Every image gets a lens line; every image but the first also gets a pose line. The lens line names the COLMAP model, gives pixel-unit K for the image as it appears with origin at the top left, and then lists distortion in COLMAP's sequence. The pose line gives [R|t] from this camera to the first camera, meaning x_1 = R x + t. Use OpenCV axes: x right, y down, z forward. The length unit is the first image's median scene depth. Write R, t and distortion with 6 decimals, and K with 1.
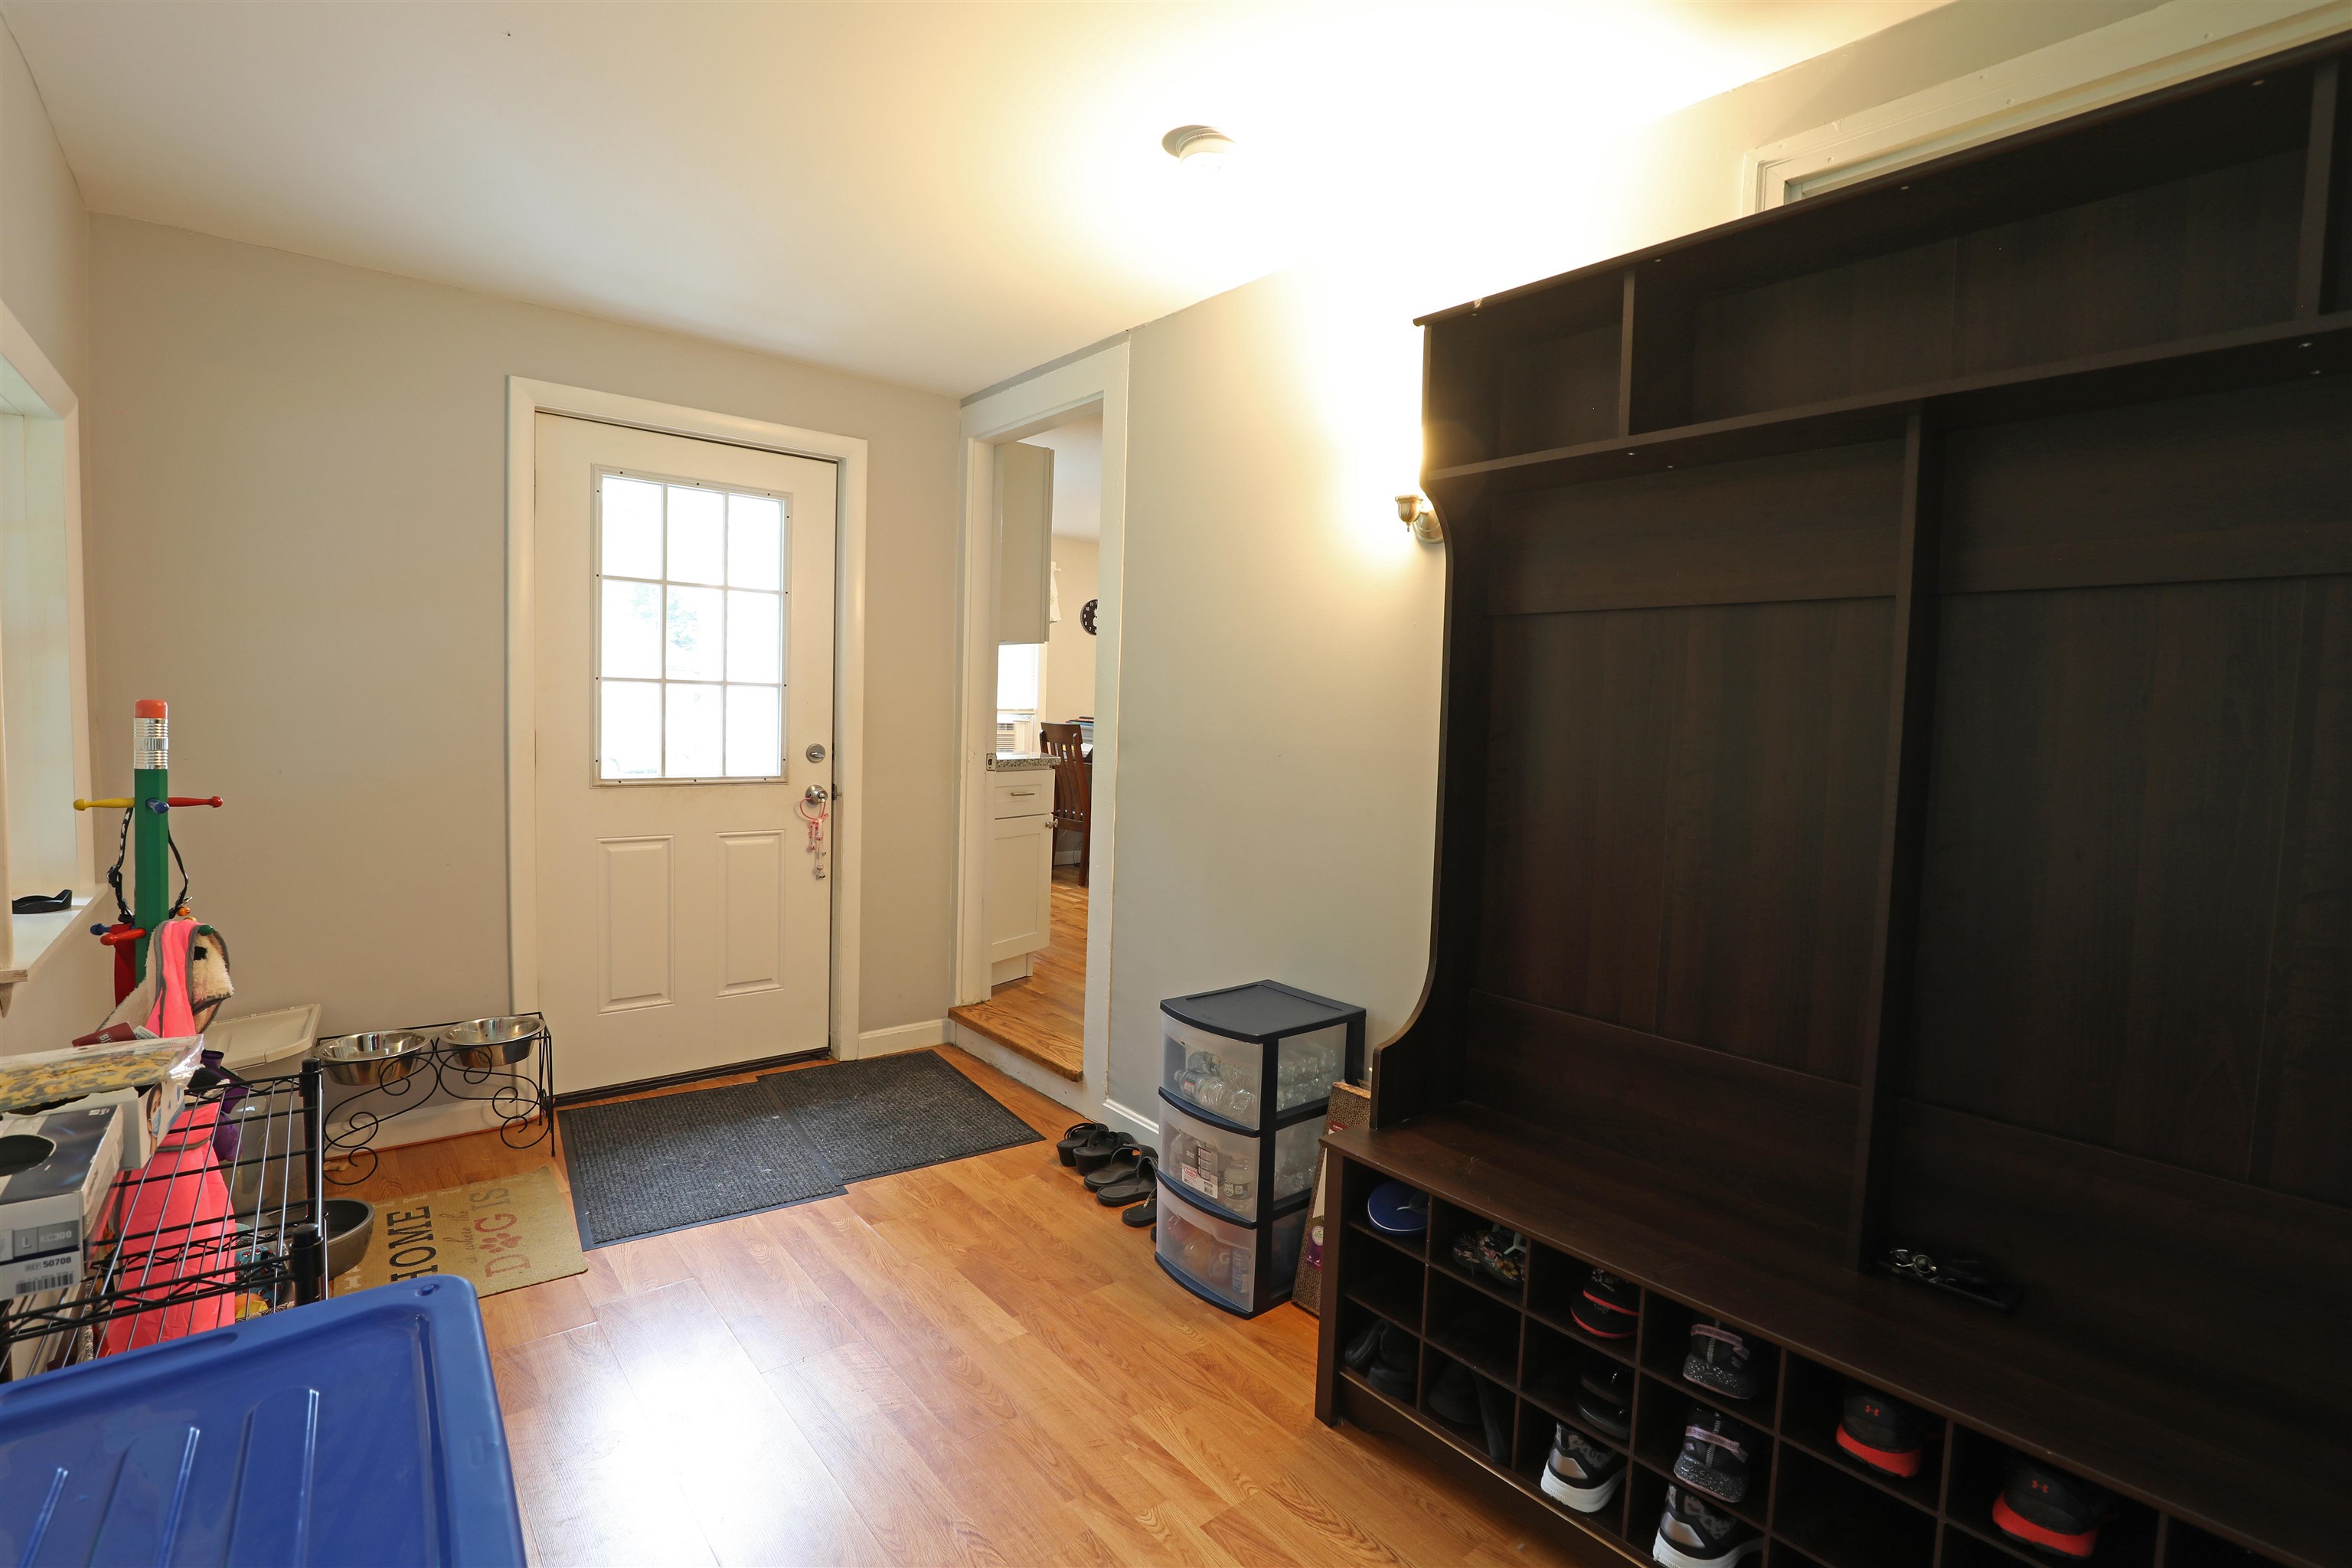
lens RADIAL K [[1079.3, 0, 1163.0], [0, 1079.3, 777.5], [0, 0, 1]] dist [-0.037902, 0.007760]
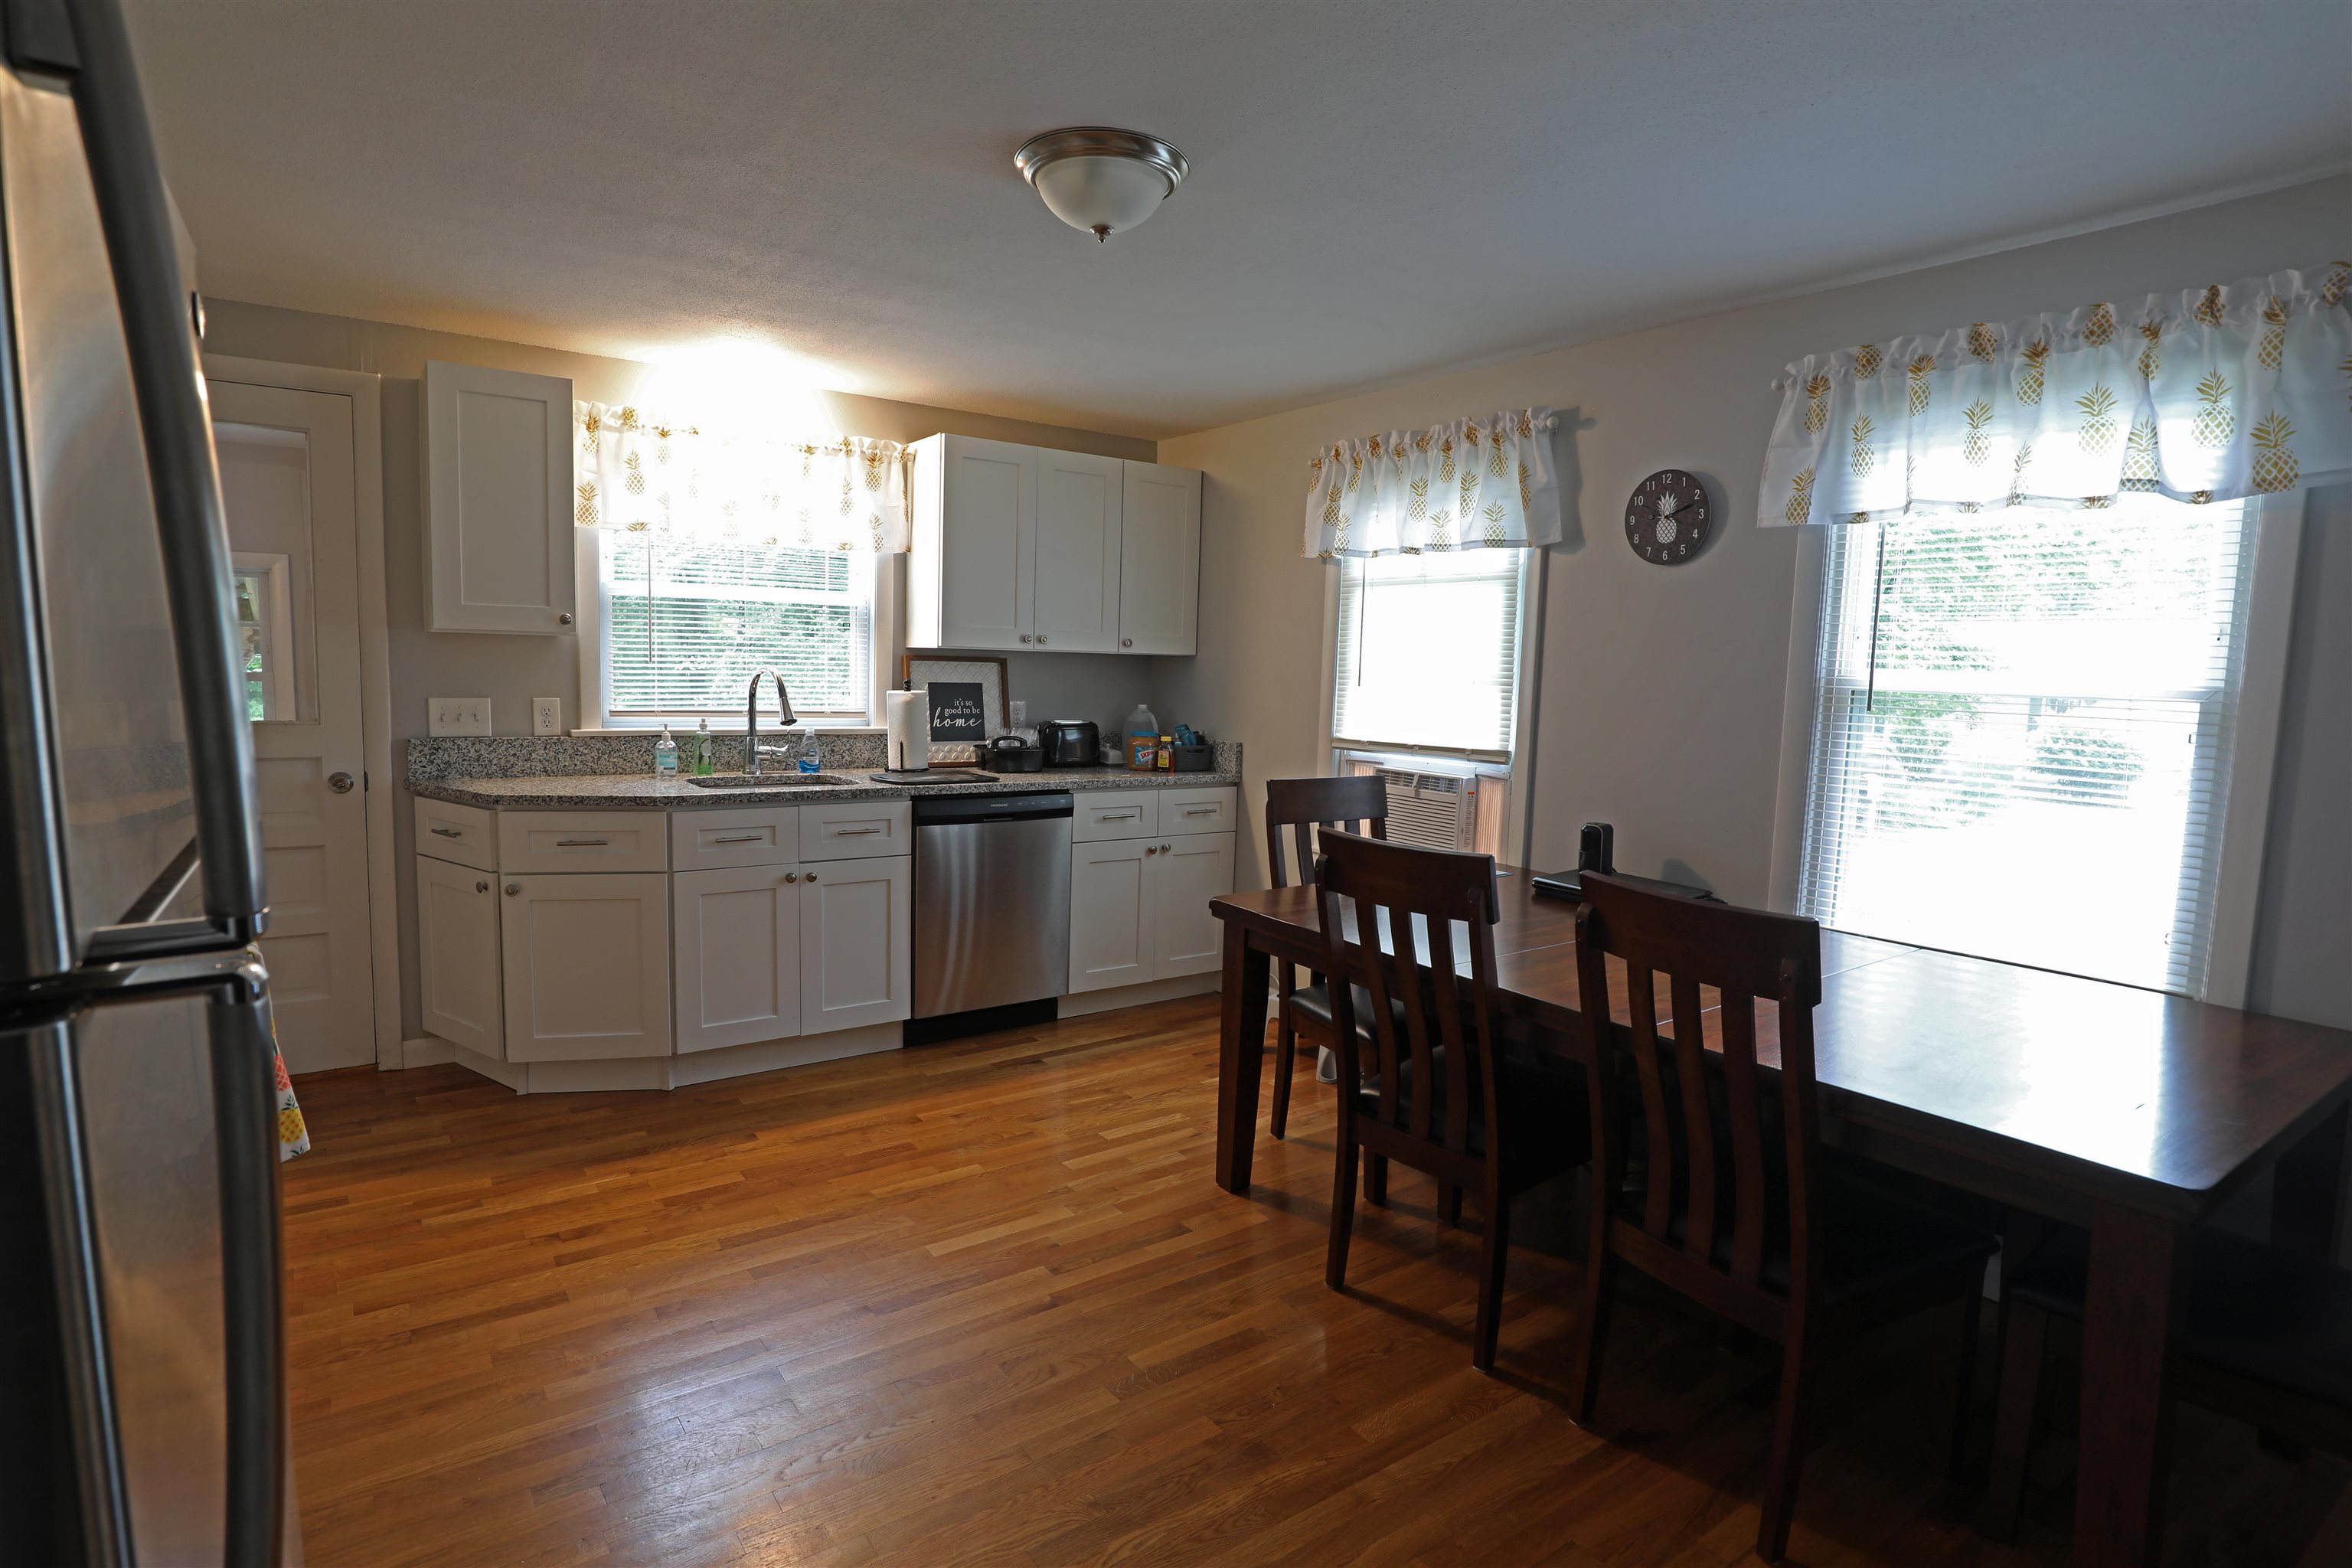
lens RADIAL K [[1191.1, 0, 1177.6], [0, 1191.1, 784.4], [0, 0, 1]] dist [-0.006421, -0.000603]
pose [[-0.064954, 0.072753, -0.995233, 1.512505], [-0.092597, 0.992596, 0.078603, -0.301337], [0.993583, 0.097262, -0.057737, 3.552176]]
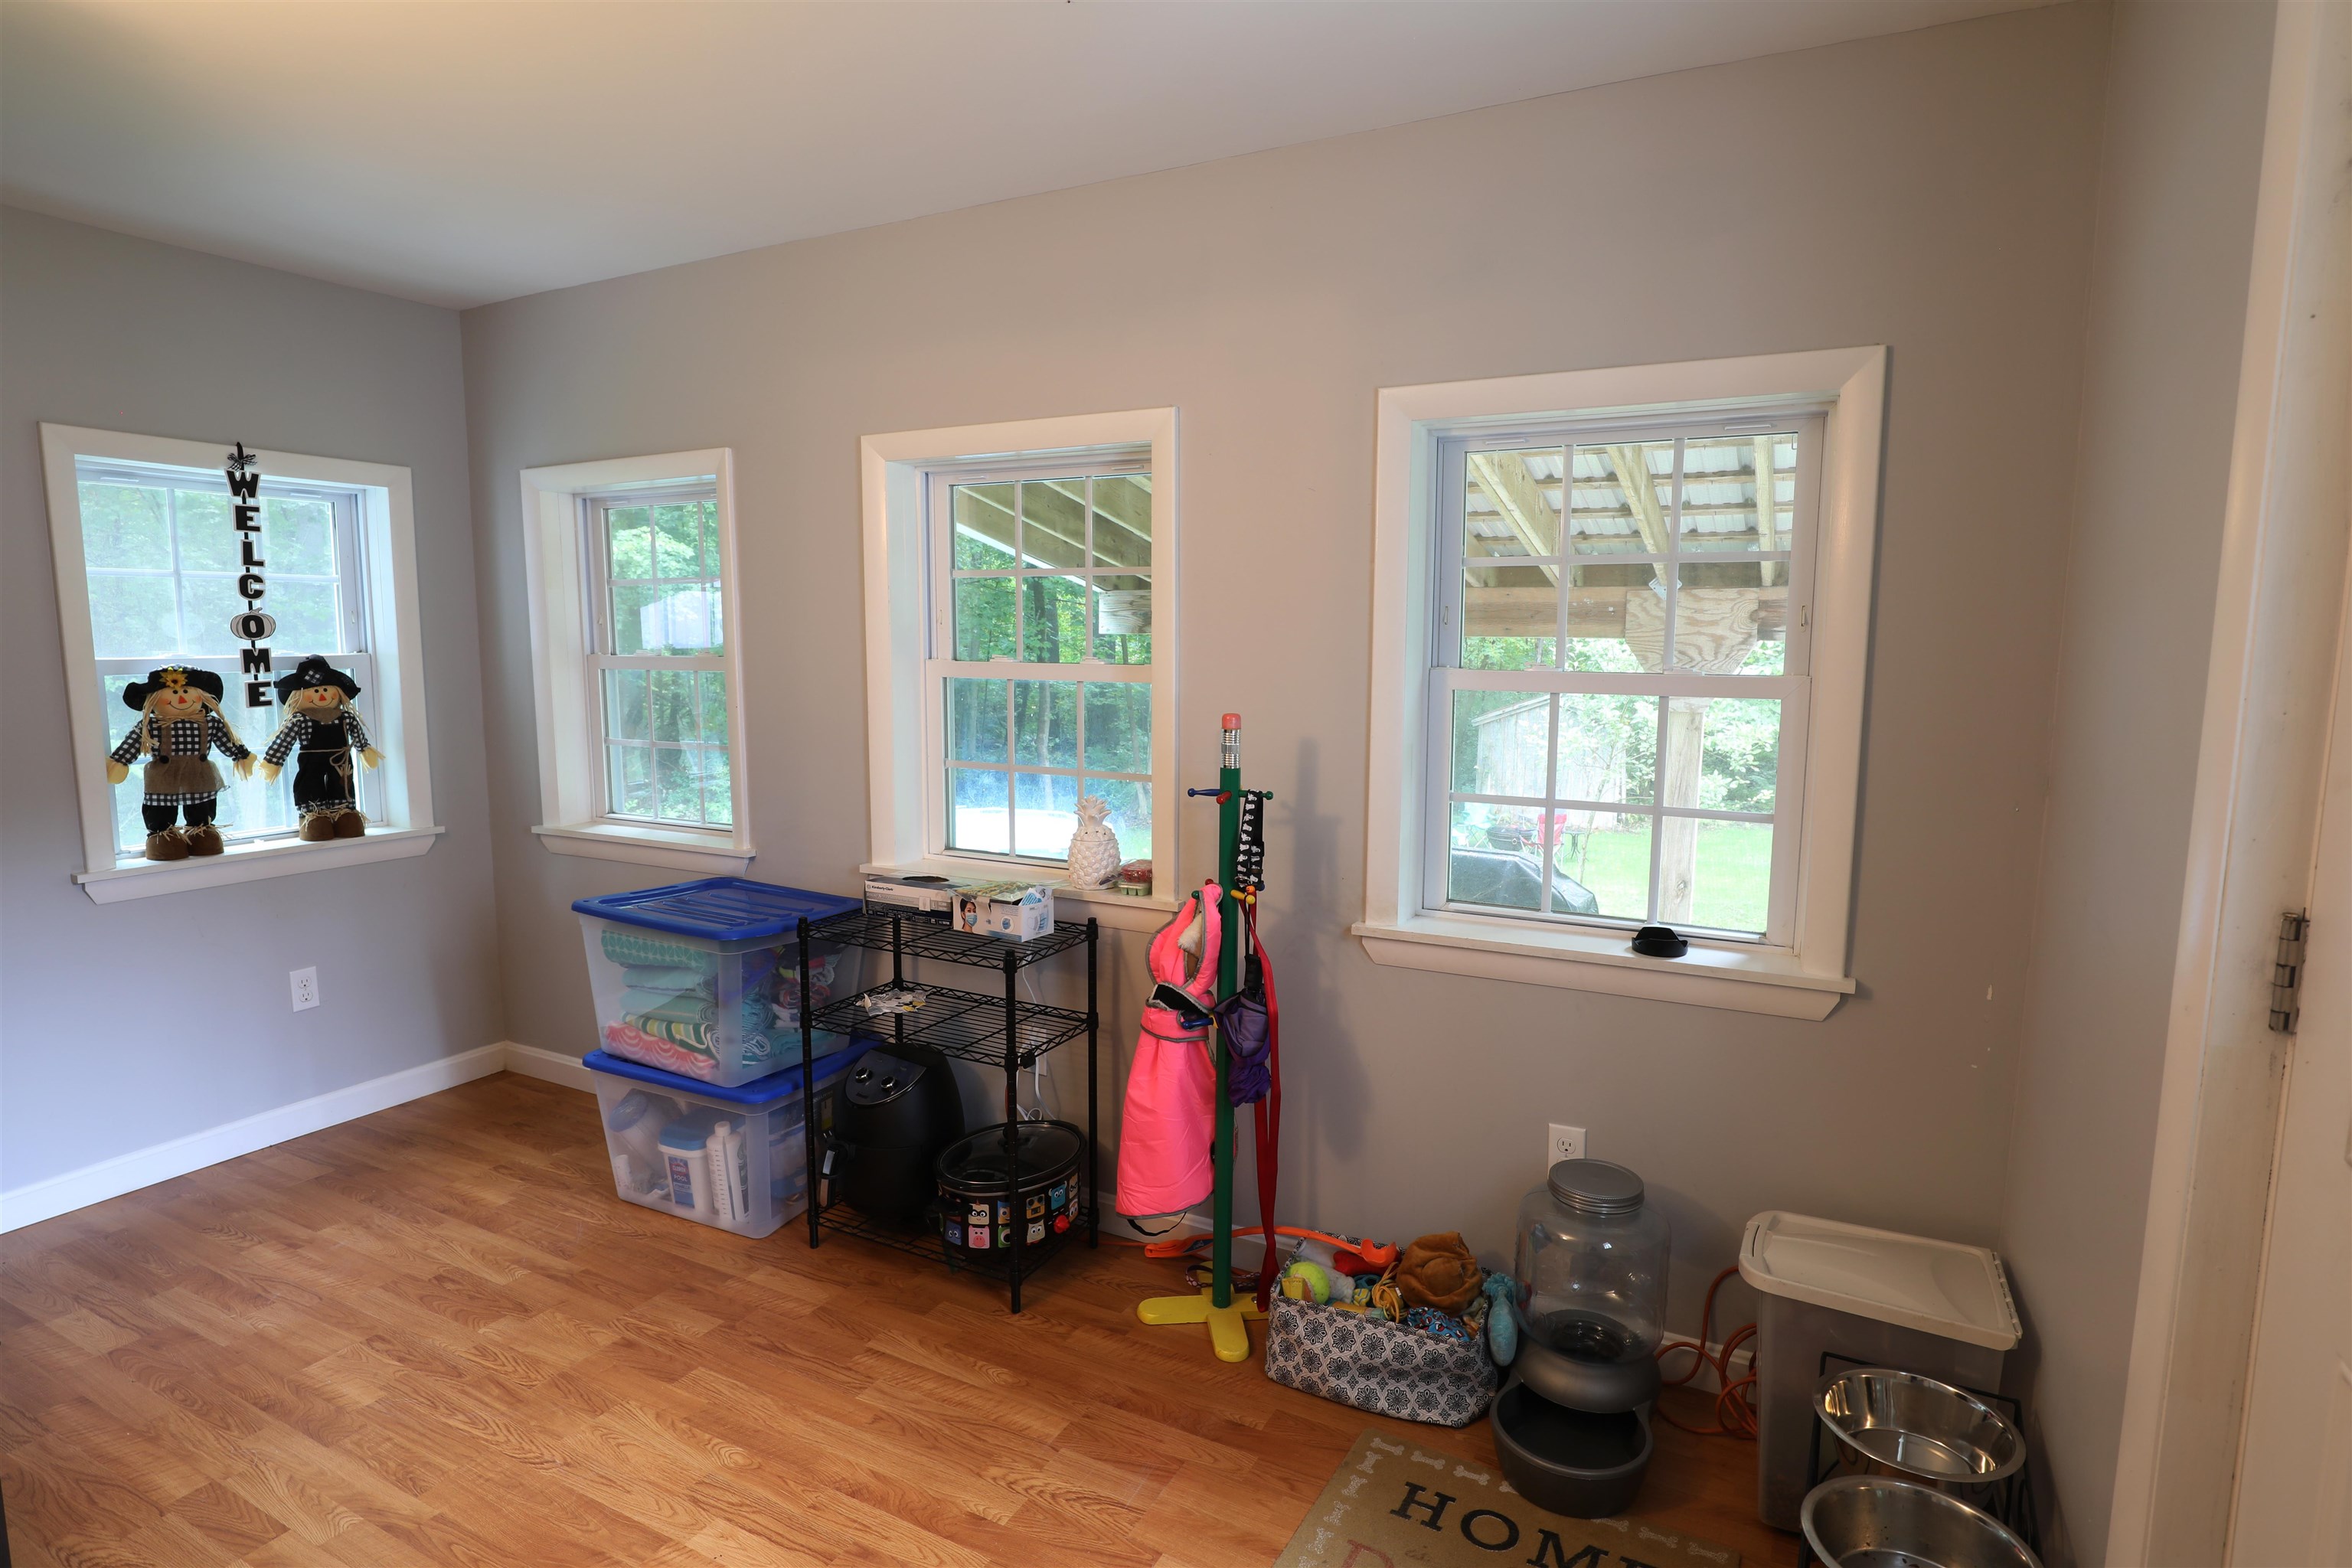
lens RADIAL K [[1235.3, 0, 1170.2], [0, 1235.3, 788.1], [0, 0, 1]] dist [-0.011175, -0.000010]
pose [[-0.917964, 0.014796, -0.396388, -0.246010], [-0.058967, 0.983111, 0.173252, -0.203875], [0.392256, 0.182413, -0.901588, 1.957915]]
